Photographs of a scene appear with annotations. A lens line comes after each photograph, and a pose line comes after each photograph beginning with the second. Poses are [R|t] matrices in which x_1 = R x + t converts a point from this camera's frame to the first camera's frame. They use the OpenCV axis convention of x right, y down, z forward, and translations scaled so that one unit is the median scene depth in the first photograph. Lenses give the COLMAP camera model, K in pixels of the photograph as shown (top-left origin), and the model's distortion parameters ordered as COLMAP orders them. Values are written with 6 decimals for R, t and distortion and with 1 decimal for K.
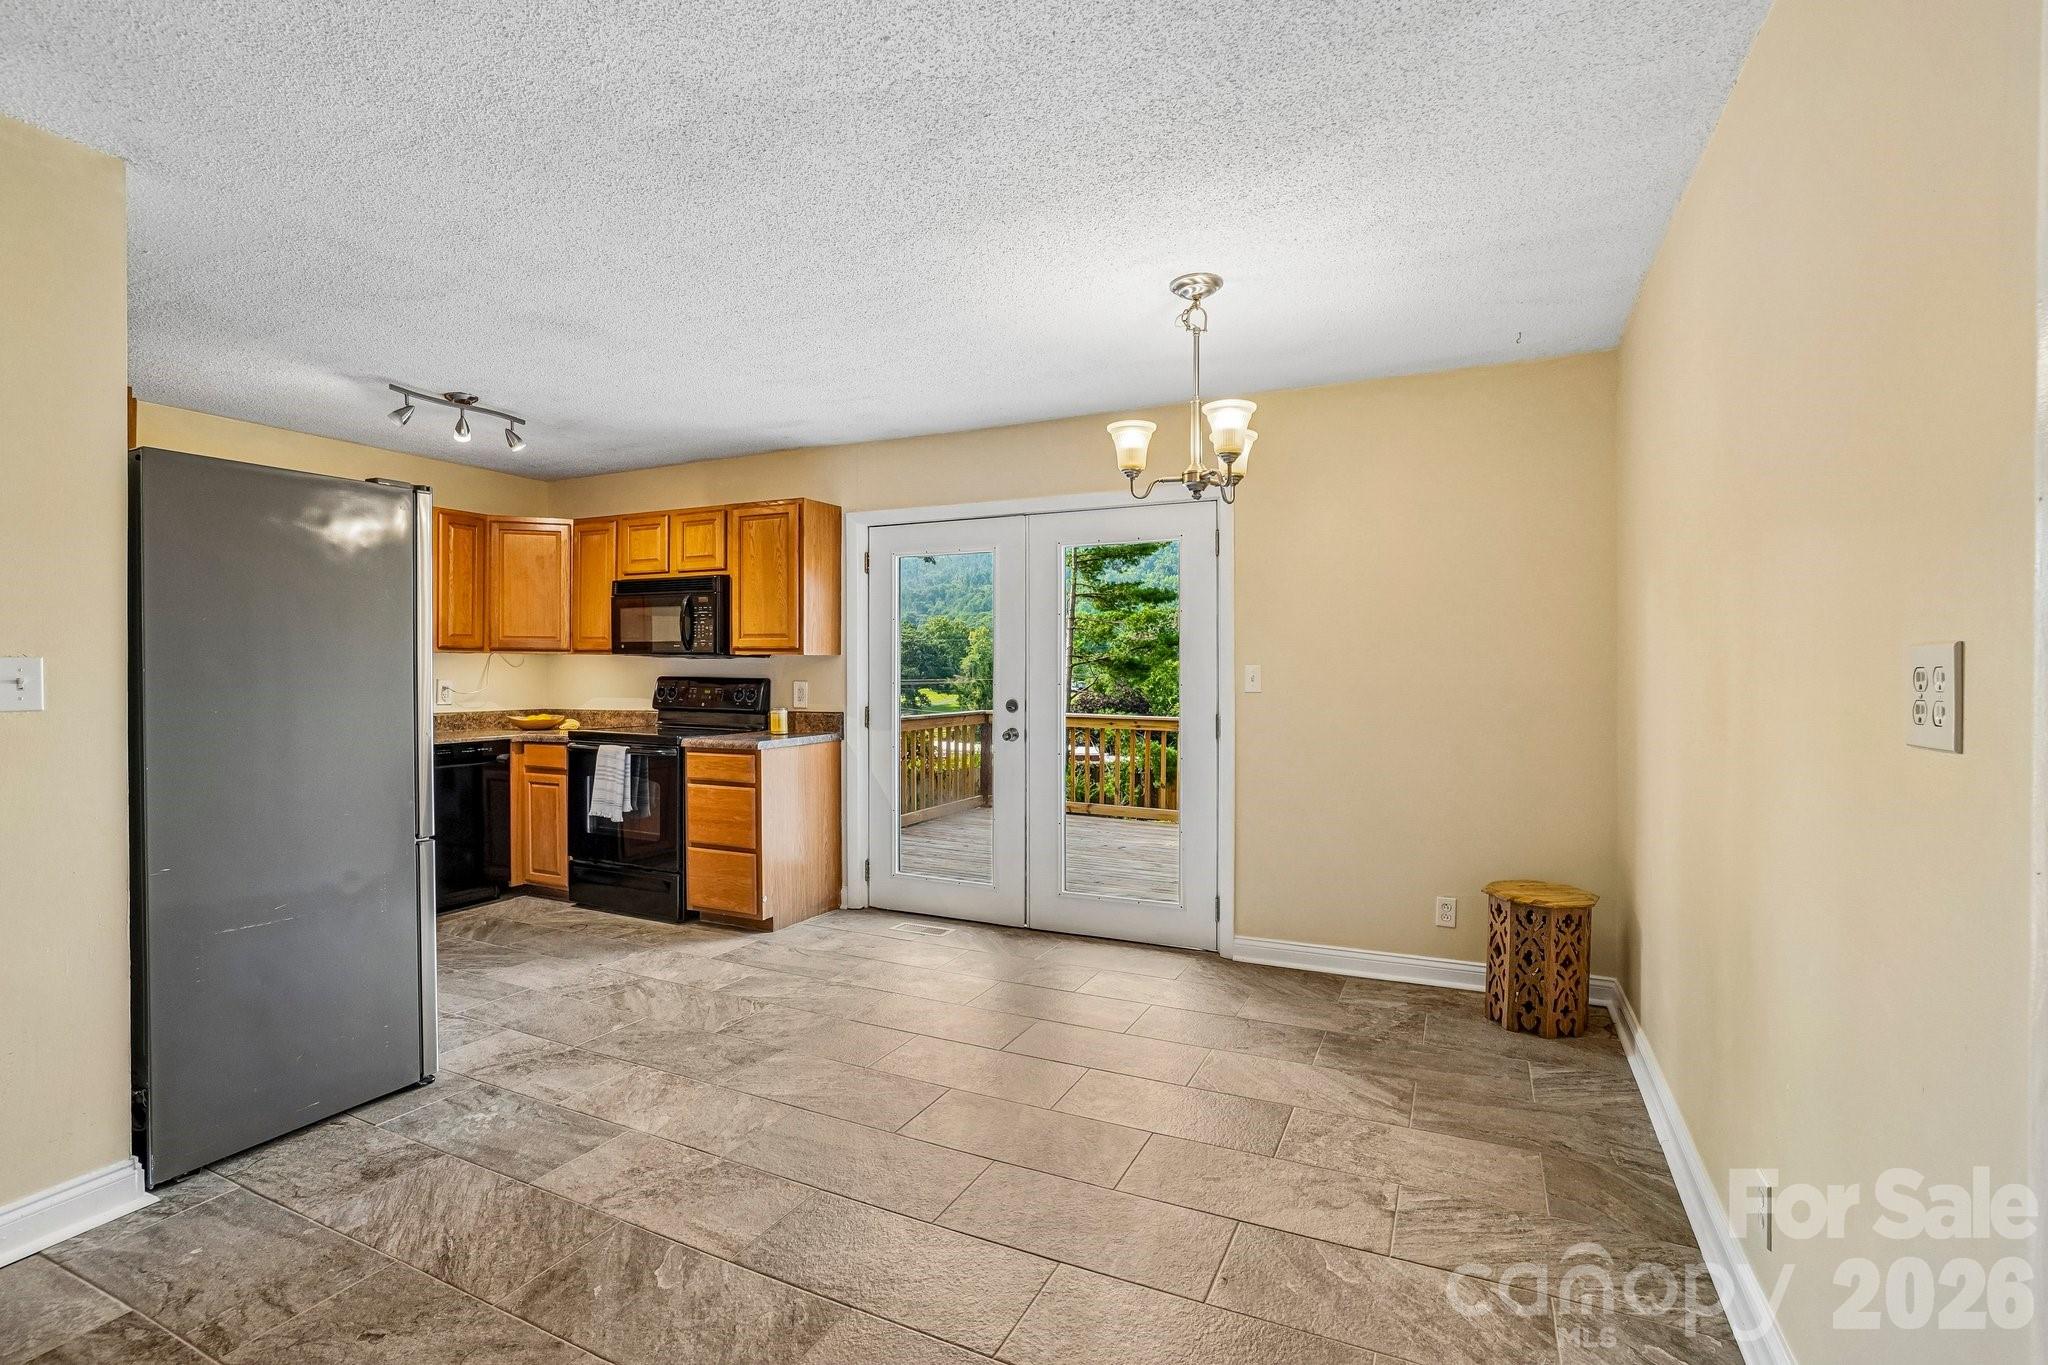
lens RADIAL K [[906.6, 0, 1022.5], [0, 906.6, 681.5], [0, 0, 1]] dist [-0.004092, 0.001307]
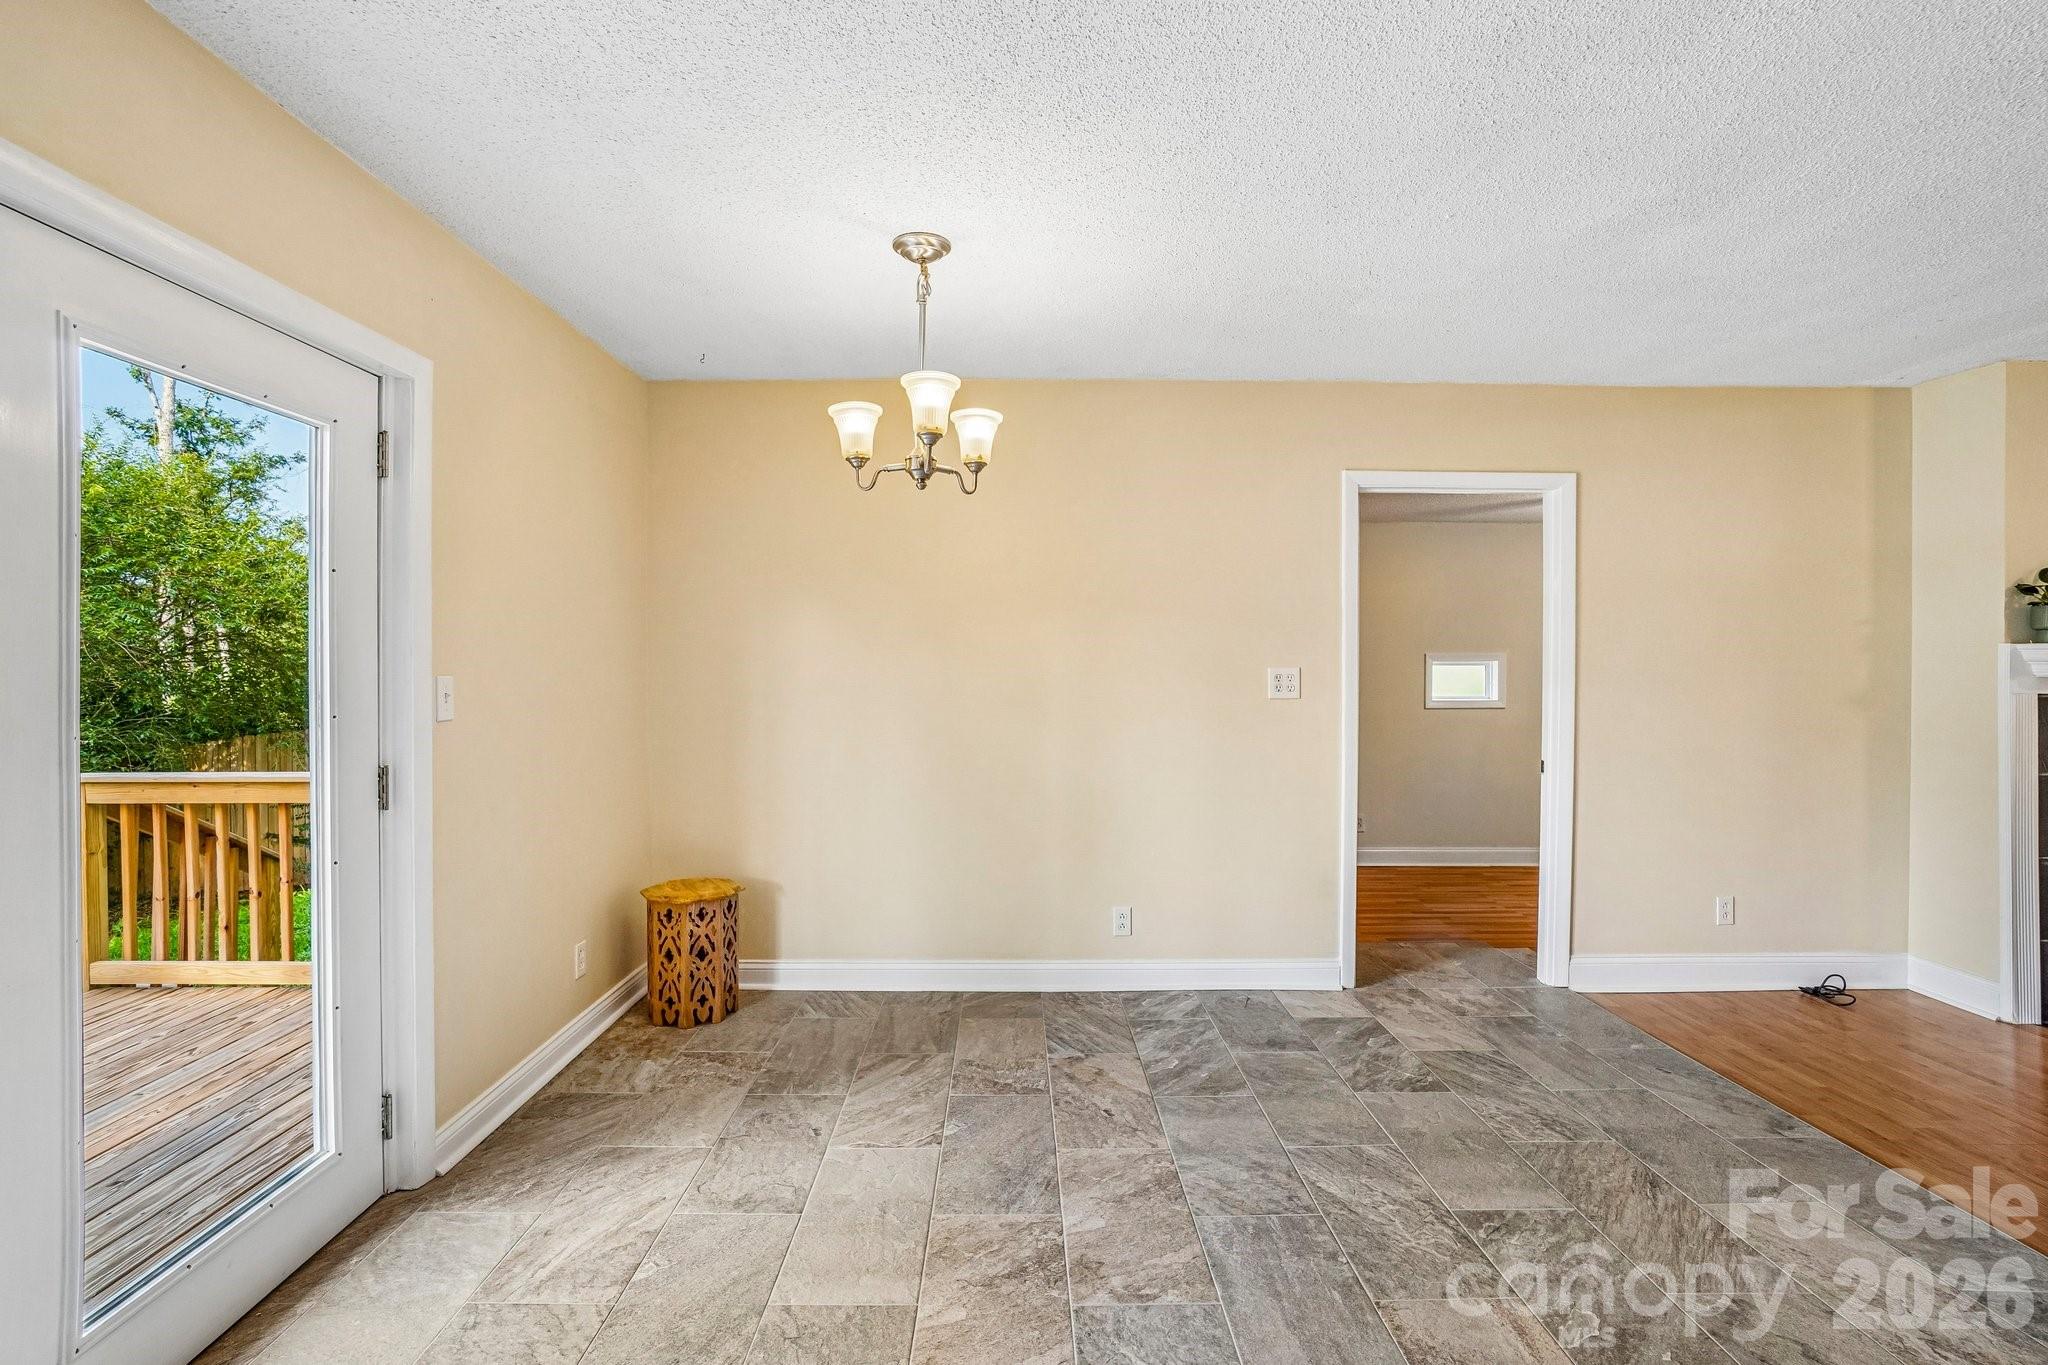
lens RADIAL K [[941.3, 0, 1023.2], [0, 941.3, 678.1], [0, 0, 1]] dist [-0.028848, 0.006112]
pose [[-0.436159, -0.008005, 0.899834, -0.635662], [0.010614, 0.999845, 0.014039, -0.028523], [-0.899807, 0.015674, -0.436007, 1.231706]]
